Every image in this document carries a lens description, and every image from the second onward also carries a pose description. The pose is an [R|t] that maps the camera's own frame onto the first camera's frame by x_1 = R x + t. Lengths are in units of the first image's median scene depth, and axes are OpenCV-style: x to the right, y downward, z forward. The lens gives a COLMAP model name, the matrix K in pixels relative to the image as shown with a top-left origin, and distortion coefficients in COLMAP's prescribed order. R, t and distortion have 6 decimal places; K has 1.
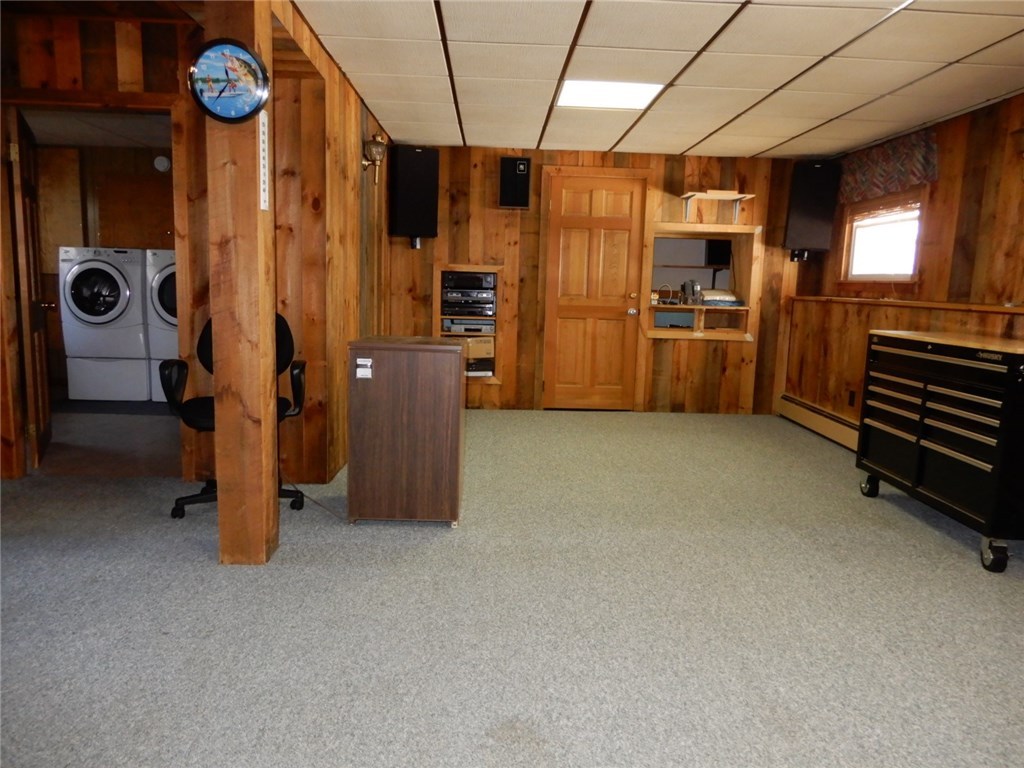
lens RADIAL K [[719.7, 0, 510.1], [0, 719.7, 378.8], [0, 0, 1]] dist [0.008032, -0.008050]
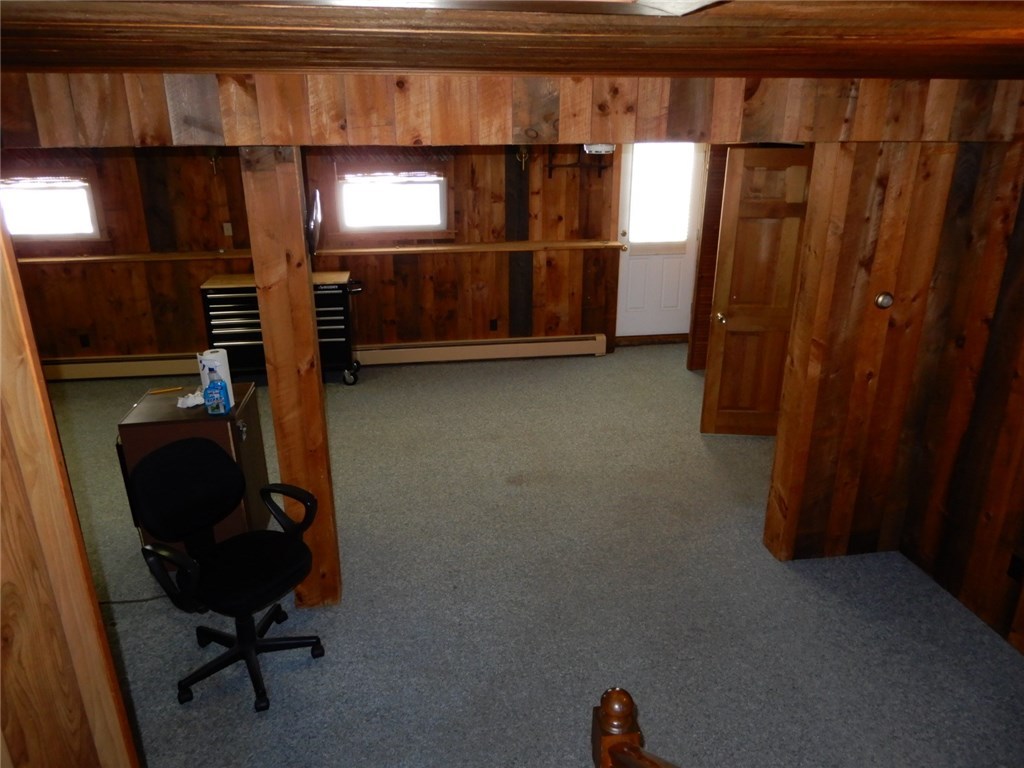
lens RADIAL K [[719.7, 0, 511.6], [0, 719.7, 384.7], [0, 0, 1]] dist [0.008032, -0.008050]
pose [[-0.121005, -0.365285, 0.922998, -0.642792], [0.137179, 0.914755, 0.380007, -0.227552], [-0.983128, 0.172598, -0.060581, 0.324583]]
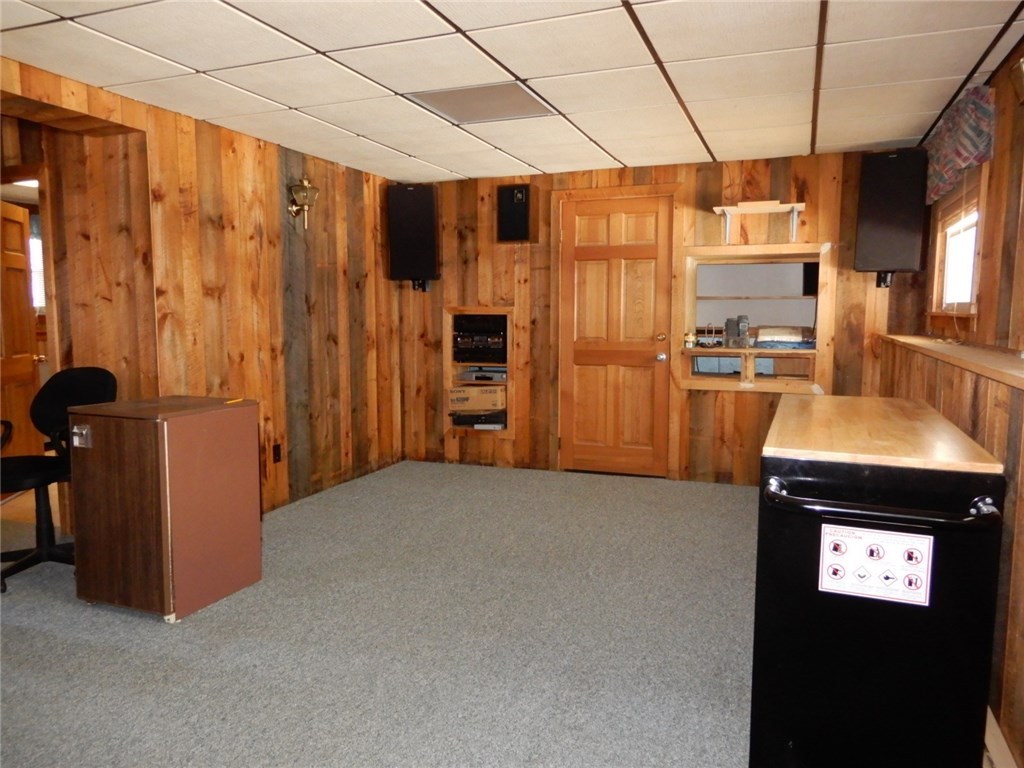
lens RADIAL K [[719.7, 0, 514.5], [0, 719.7, 381.2], [0, 0, 1]] dist [0.008032, -0.008050]
pose [[0.922238, 0.006223, -0.386573, 0.337411], [-0.022188, 0.999074, -0.036851, -0.032071], [0.385986, 0.042562, 0.921522, 0.183259]]
